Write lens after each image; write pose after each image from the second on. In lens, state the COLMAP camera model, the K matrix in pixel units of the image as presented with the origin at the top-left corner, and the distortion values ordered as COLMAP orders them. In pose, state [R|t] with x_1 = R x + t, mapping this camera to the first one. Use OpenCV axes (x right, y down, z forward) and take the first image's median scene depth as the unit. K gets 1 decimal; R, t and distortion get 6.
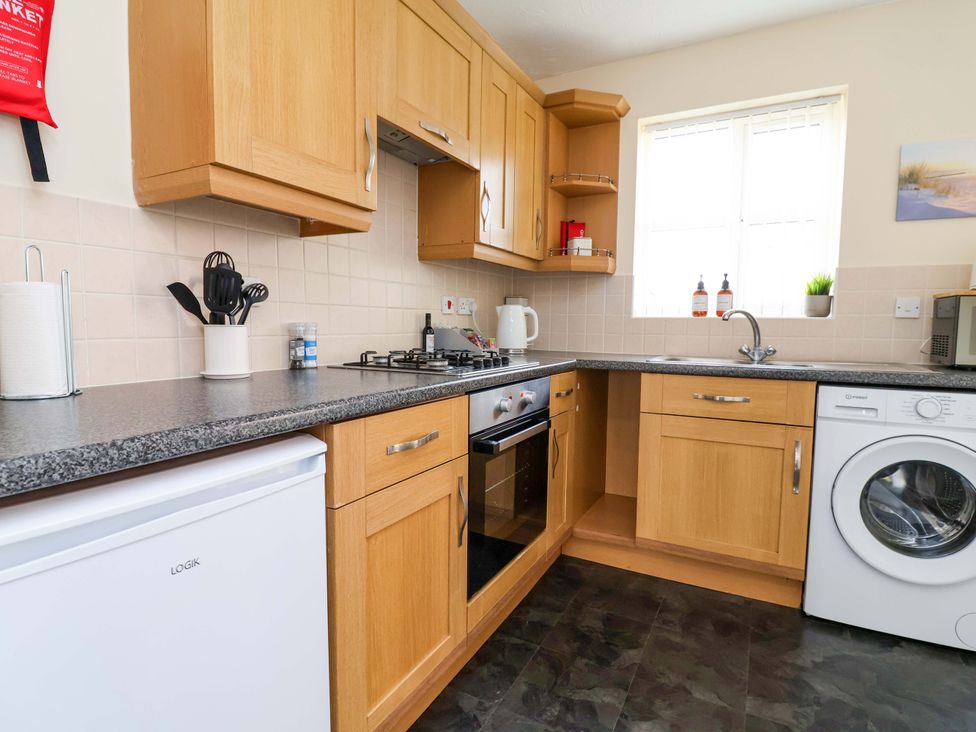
lens RADIAL K [[510.9, 0, 487.9], [0, 510.9, 363.5], [0, 0, 1]] dist [0.001774, -0.014060]
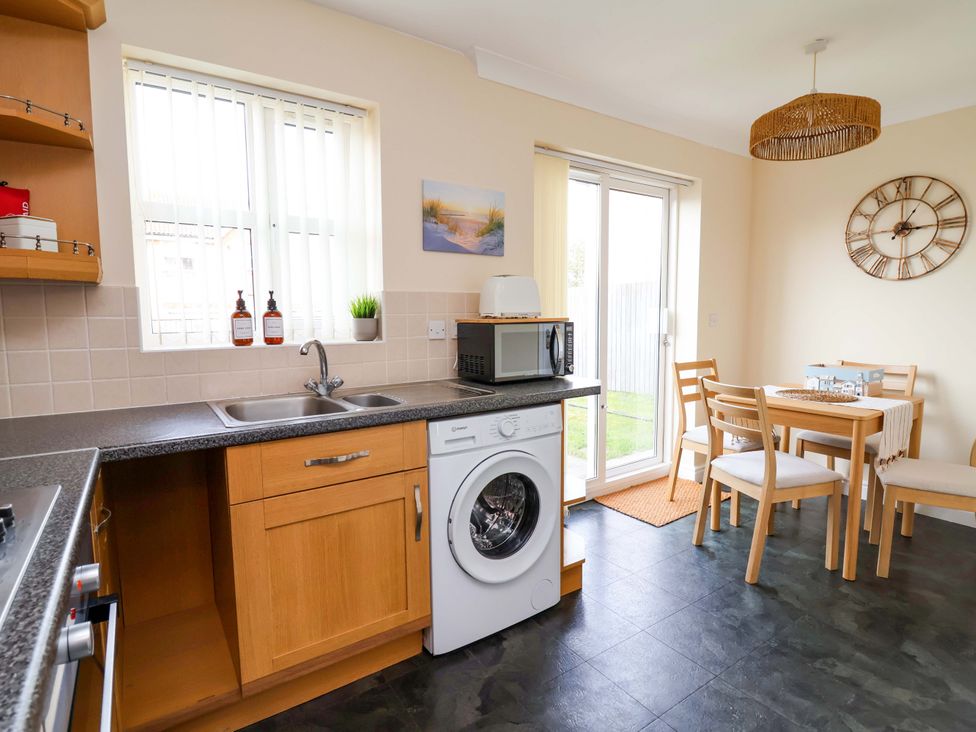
lens RADIAL K [[510.9, 0, 487.9], [0, 510.9, 363.5], [0, 0, 1]] dist [0.001774, -0.014060]
pose [[0.459070, -0.101626, 0.882568, -0.117751], [0.081716, 0.994055, 0.071959, -0.111719], [-0.884634, 0.039086, 0.464645, 0.398415]]
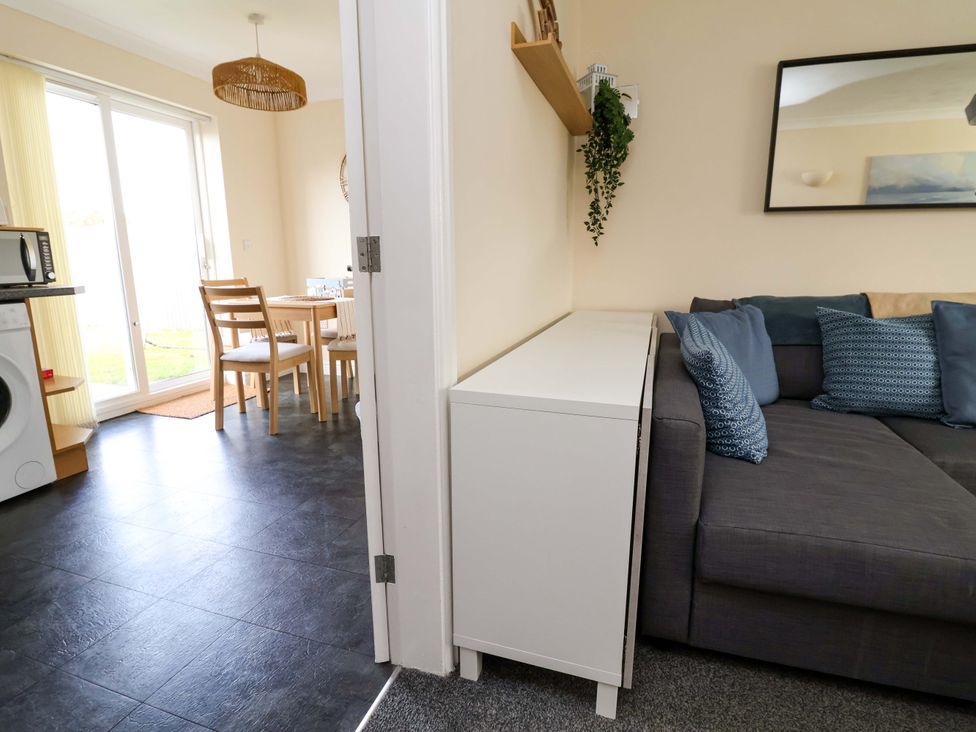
lens RADIAL K [[510.9, 0, 487.9], [0, 510.9, 363.5], [0, 0, 1]] dist [0.001774, -0.014060]
pose [[-0.172417, -0.202931, 0.963894, -0.426256], [0.076648, 0.972817, 0.218521, 0.016931], [-0.982037, 0.111557, -0.152176, -0.059871]]
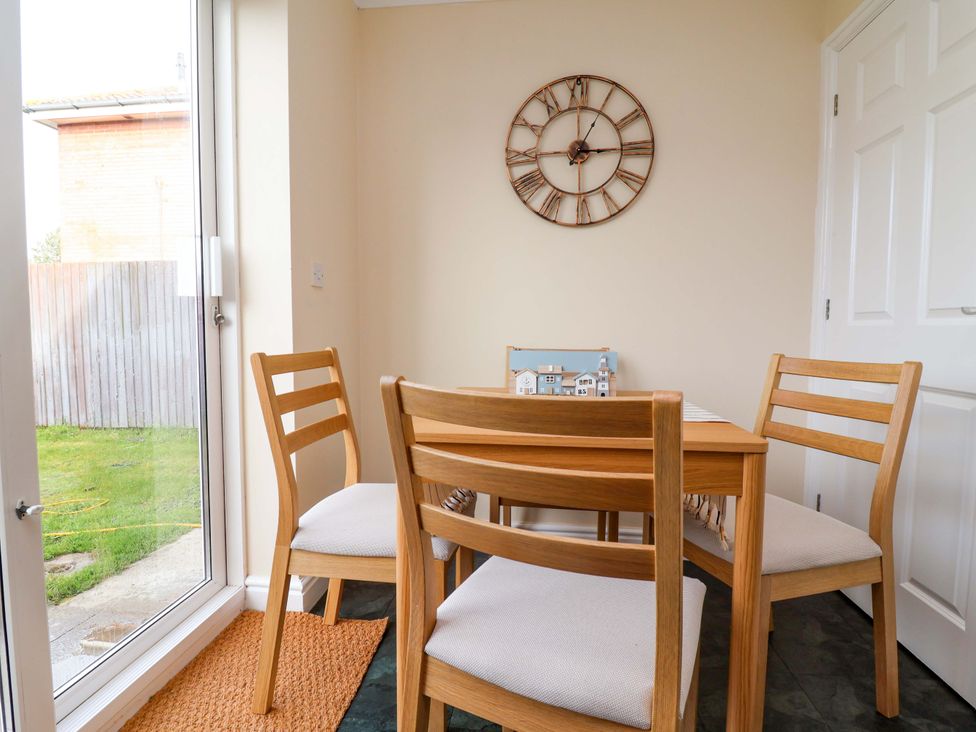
lens RADIAL K [[510.9, 0, 487.9], [0, 510.9, 363.5], [0, 0, 1]] dist [0.001774, -0.014060]
pose [[-0.376285, -0.073178, 0.923610, 0.873052], [0.060231, 0.992835, 0.103201, 0.010412], [-0.924544, 0.094463, -0.369181, 0.592474]]
